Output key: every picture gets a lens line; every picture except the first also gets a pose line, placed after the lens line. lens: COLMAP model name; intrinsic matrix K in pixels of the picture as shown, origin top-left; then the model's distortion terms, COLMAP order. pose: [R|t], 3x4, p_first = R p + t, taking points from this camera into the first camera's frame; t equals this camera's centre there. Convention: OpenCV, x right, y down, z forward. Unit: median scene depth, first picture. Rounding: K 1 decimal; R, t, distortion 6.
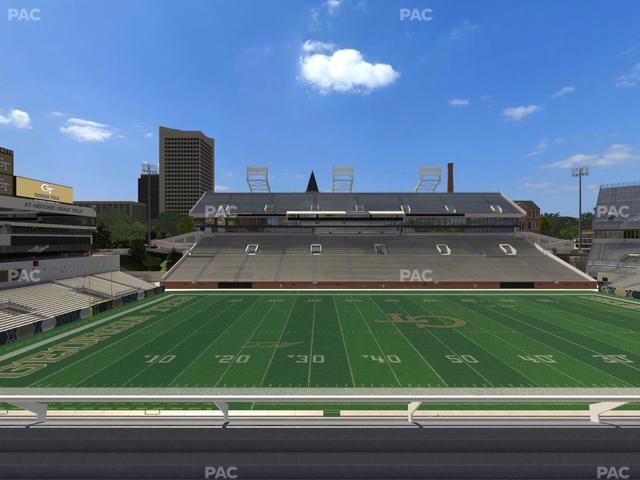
lens RADIAL K [[320.6, 0, 319.7], [0, 320.6, 239.1], [0, 0, 1]] dist [-0.000445, 0.000283]
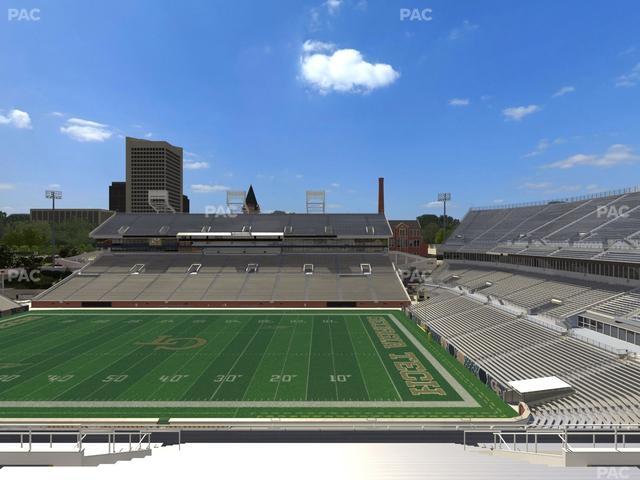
lens RADIAL K [[320.6, 0, 320.4], [0, 320.6, 240.0], [0, 0, 1]] dist [-0.000445, 0.000283]
pose [[1.000000, -0.000132, 0.000495, 0.389336], [0.000130, 0.999996, 0.002695, -0.065530], [-0.000496, -0.002695, 0.999996, -0.109342]]
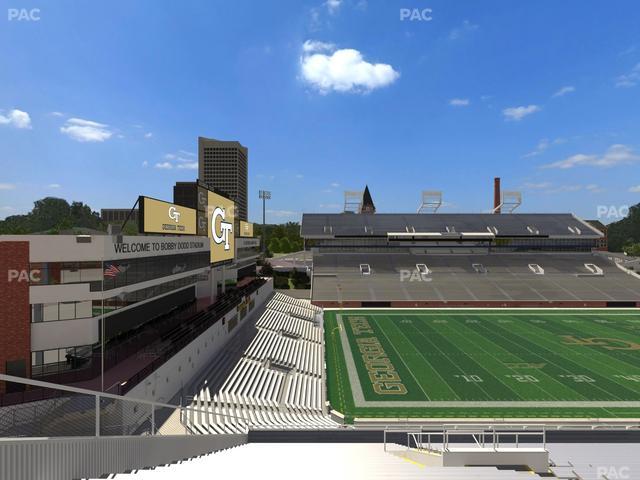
lens RADIAL K [[320.6, 0, 319.2], [0, 320.6, 240.2], [0, 0, 1]] dist [-0.000445, 0.000283]
pose [[1.000000, 0.000276, -0.000189, -0.338064], [-0.000276, 0.999995, 0.003077, -0.065325], [0.000190, -0.003077, 0.999995, -0.108783]]
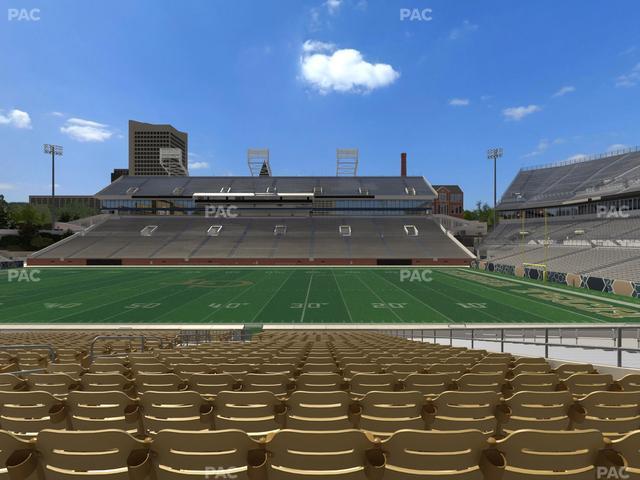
lens RADIAL K [[320.6, 0, 320.2], [0, 320.6, 238.9], [0, 0, 1]] dist [-0.000445, 0.000283]
pose [[1.000000, 0.000331, 0.000730, 0.281887], [-0.000330, 1.000000, -0.000477, 0.053685], [-0.000730, 0.000477, 1.000000, 0.020365]]
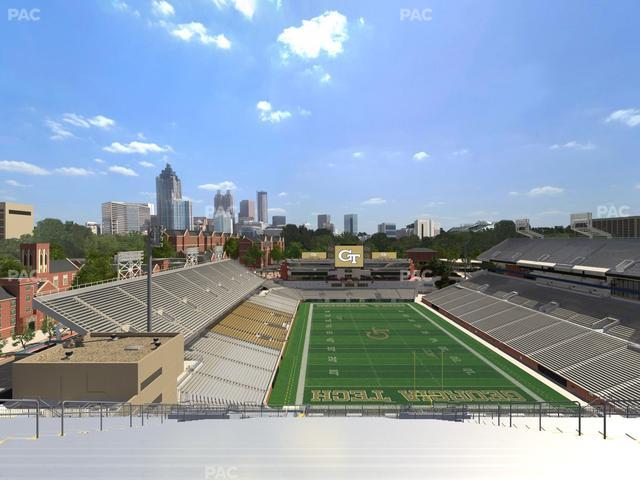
lens RADIAL K [[320.6, 0, 319.3], [0, 320.6, 240.8], [0, 0, 1]] dist [-0.000445, 0.000283]
pose [[-0.001482, 0.003973, -0.999991, 1.076638], [0.002294, 0.999989, 0.003969, -0.164928], [0.999996, -0.002288, -0.001491, 0.266378]]
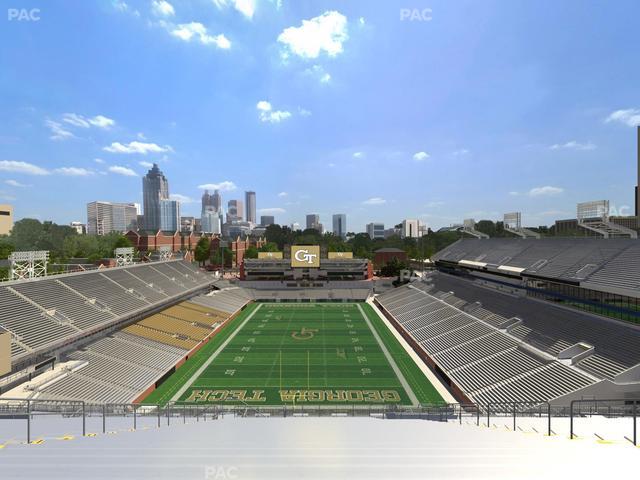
lens RADIAL K [[320.6, 0, 319.5], [0, 320.6, 240.9], [0, 0, 1]] dist [-0.000445, 0.000283]
pose [[-0.001827, 0.004389, -0.999989, 1.076213], [0.002234, 0.999988, 0.004385, -0.164386], [0.999996, -0.002226, -0.001837, 0.482109]]
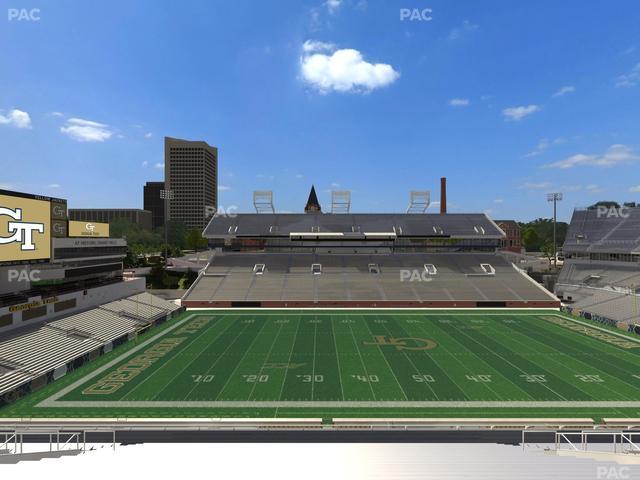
lens RADIAL K [[320.6, 0, 319.8], [0, 320.6, 239.7], [0, 0, 1]] dist [-0.000445, 0.000283]
pose [[1.000000, 0.000319, 0.000266, -0.000193], [-0.000320, 0.999998, 0.001860, -0.065444], [-0.000265, -0.001860, 0.999998, -0.109188]]
